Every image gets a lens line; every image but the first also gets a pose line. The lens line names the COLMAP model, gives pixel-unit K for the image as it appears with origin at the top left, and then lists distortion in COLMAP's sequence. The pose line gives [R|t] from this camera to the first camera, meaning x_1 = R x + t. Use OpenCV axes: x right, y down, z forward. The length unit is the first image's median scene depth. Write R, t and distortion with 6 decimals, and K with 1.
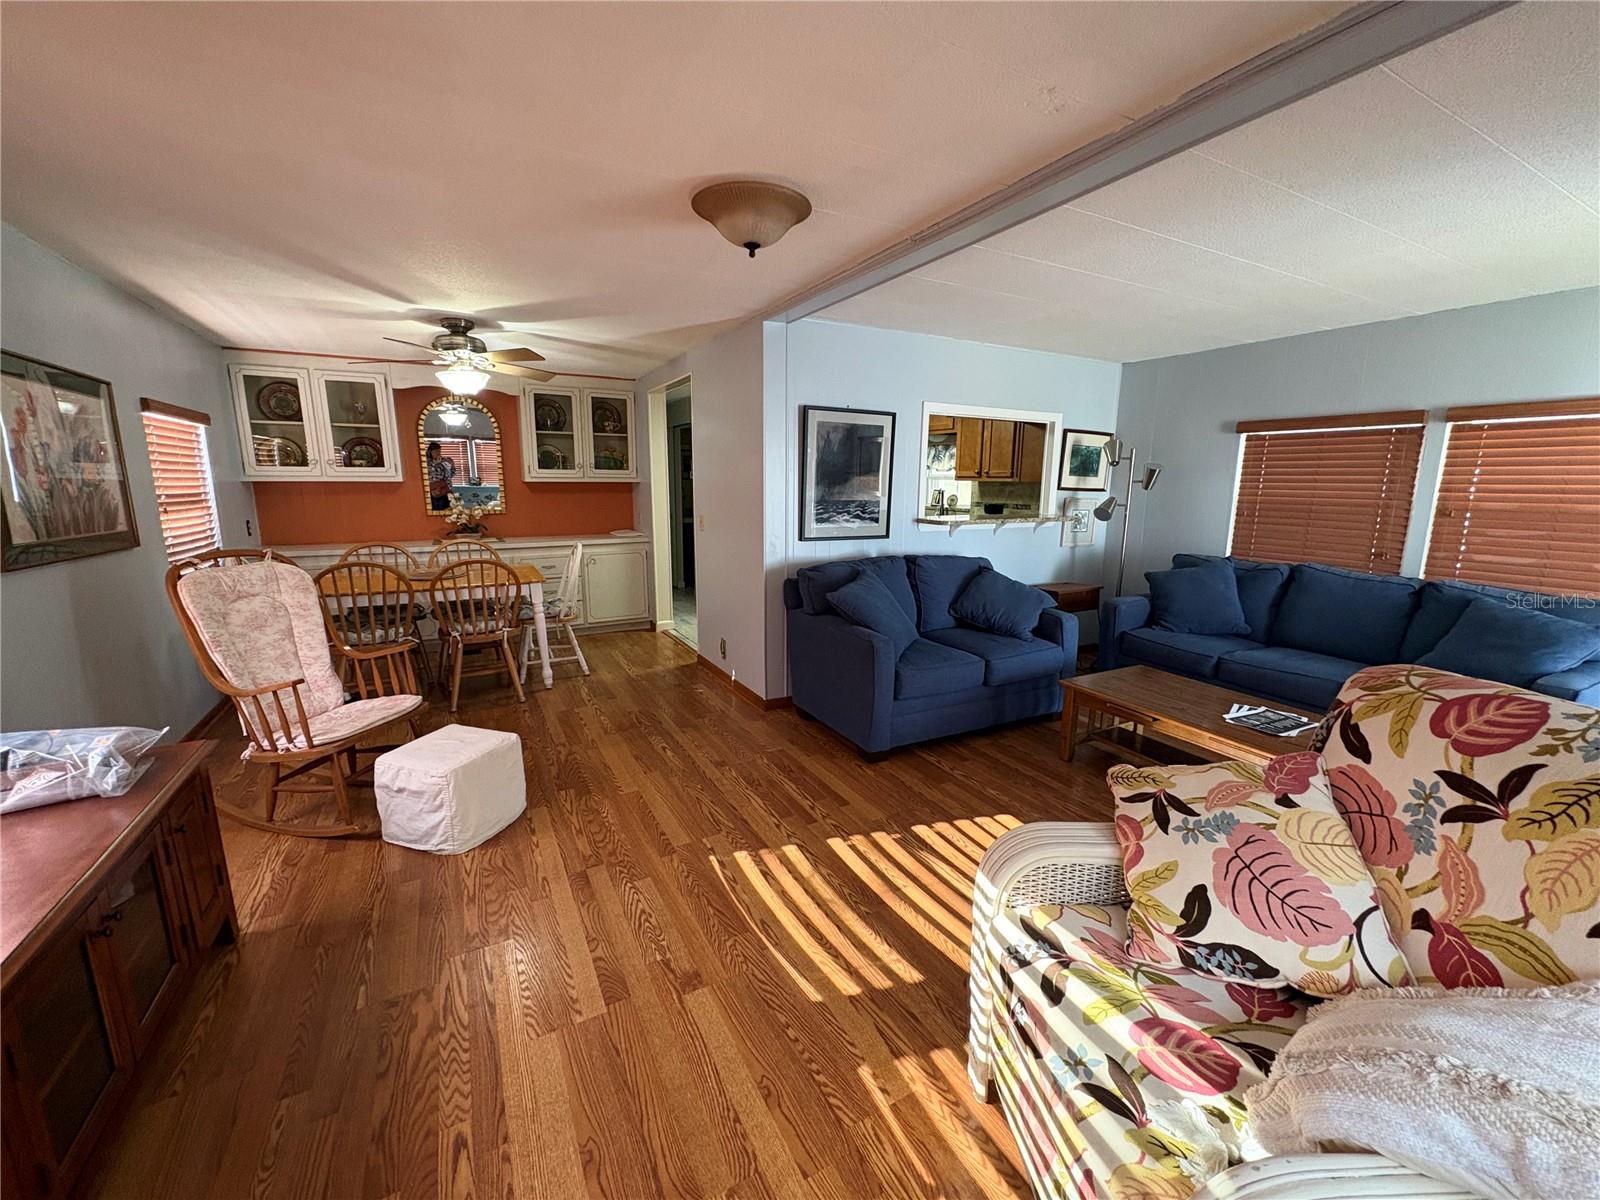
lens RADIAL K [[635.4, 0, 801.1], [0, 635.4, 607.0], [0, 0, 1]] dist [0.000965, -0.000164]
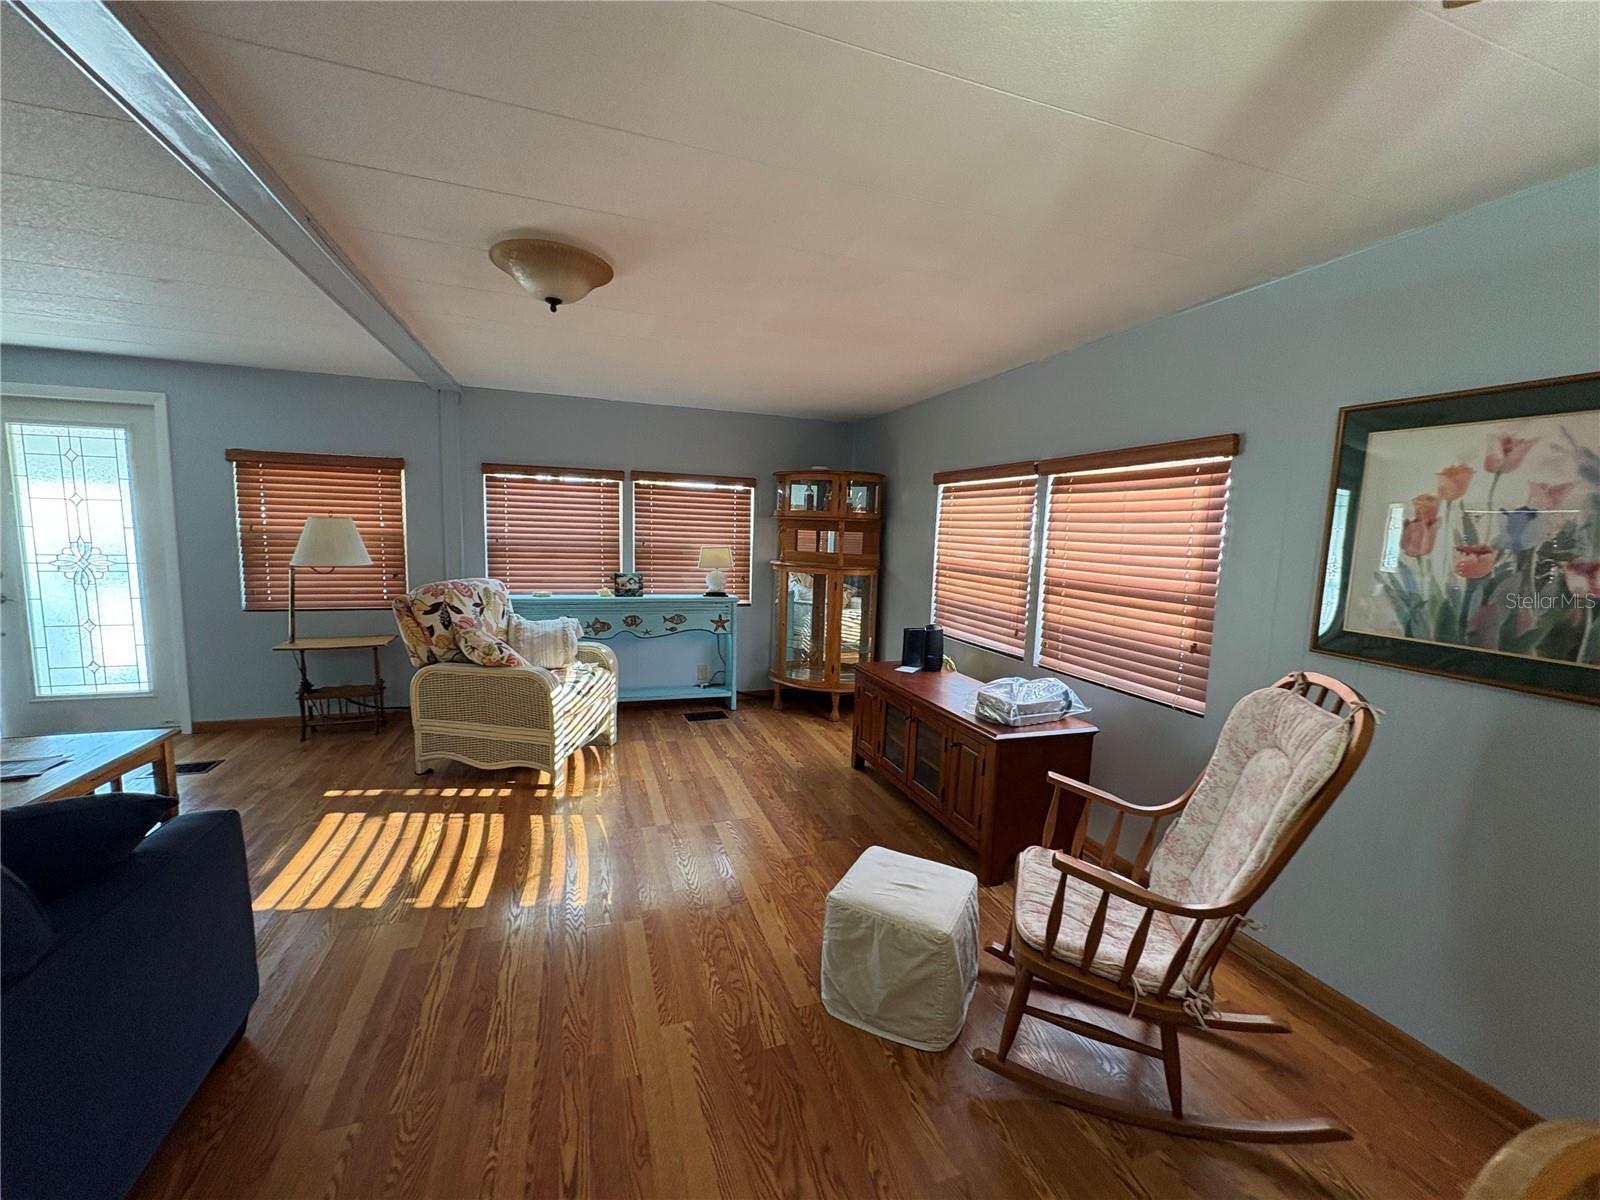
lens RADIAL K [[635.4, 0, 801.7], [0, 635.4, 603.7], [0, 0, 1]] dist [0.000965, -0.000164]
pose [[-0.987321, -0.061395, 0.146384, -0.562246], [-0.013830, 0.951940, 0.305971, -0.369183], [-0.158134, 0.300067, -0.940720, 1.769007]]
